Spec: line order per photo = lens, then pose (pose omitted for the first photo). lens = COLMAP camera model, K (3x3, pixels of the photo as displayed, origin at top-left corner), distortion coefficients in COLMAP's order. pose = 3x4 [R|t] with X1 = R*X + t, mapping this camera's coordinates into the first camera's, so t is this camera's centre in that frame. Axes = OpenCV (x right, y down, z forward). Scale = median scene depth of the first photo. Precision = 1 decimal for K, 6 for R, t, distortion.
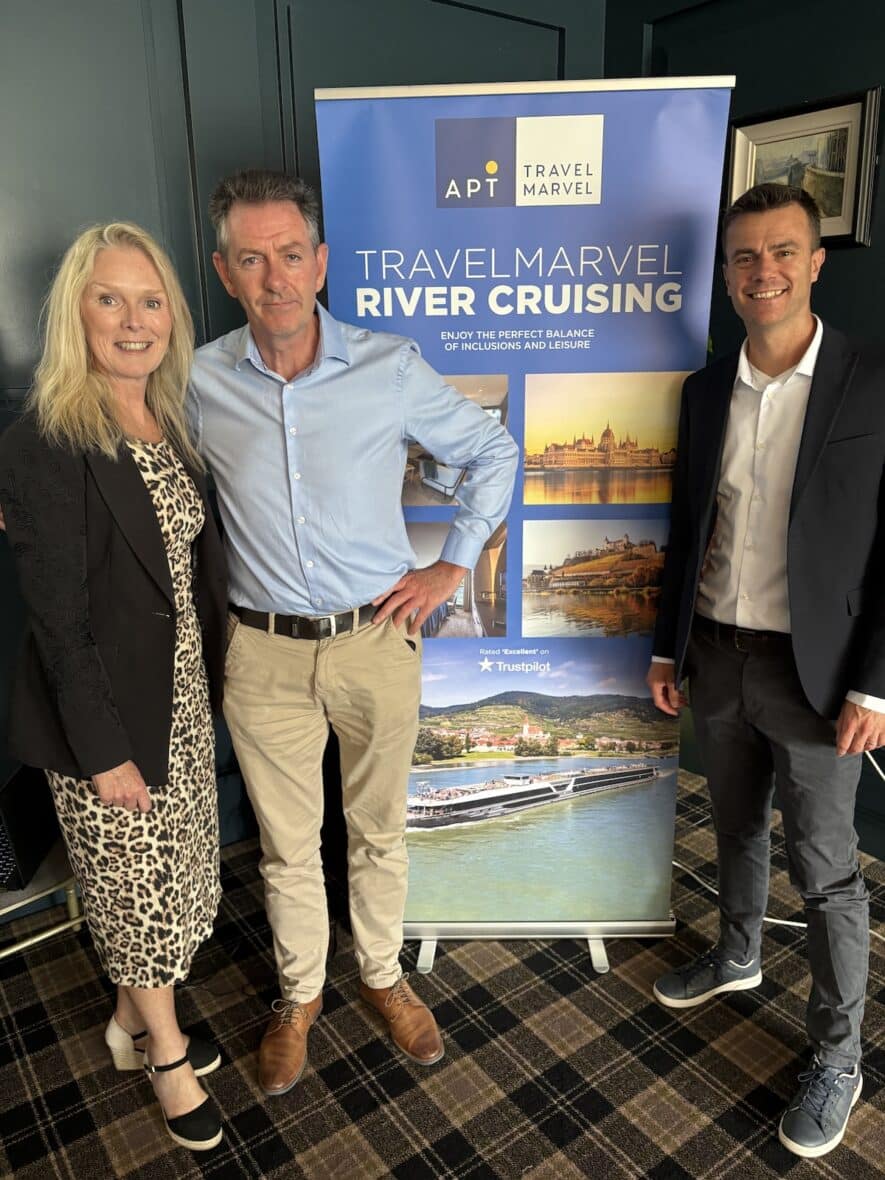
lens RADIAL K [[903.7, 0, 454.7], [0, 903.7, 595.0], [0, 0, 1]] dist [0.076291, -0.086365]
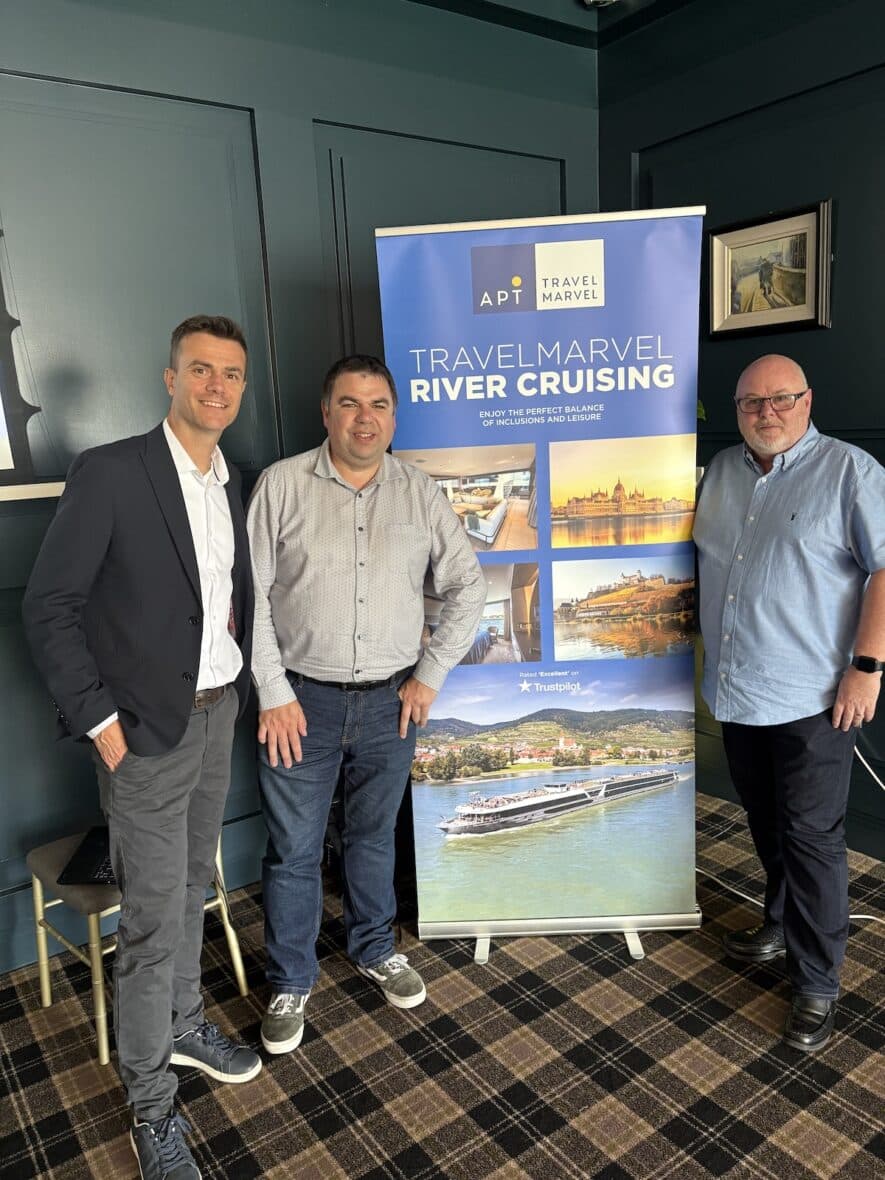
lens RADIAL K [[903.7, 0, 450.4], [0, 903.7, 593.3], [0, 0, 1]] dist [0.076291, -0.086365]
pose [[0.999222, -0.035866, -0.016428, -0.040539], [0.034271, 0.995462, -0.088769, 0.060826], [0.019537, 0.088137, 0.995917, -0.191078]]
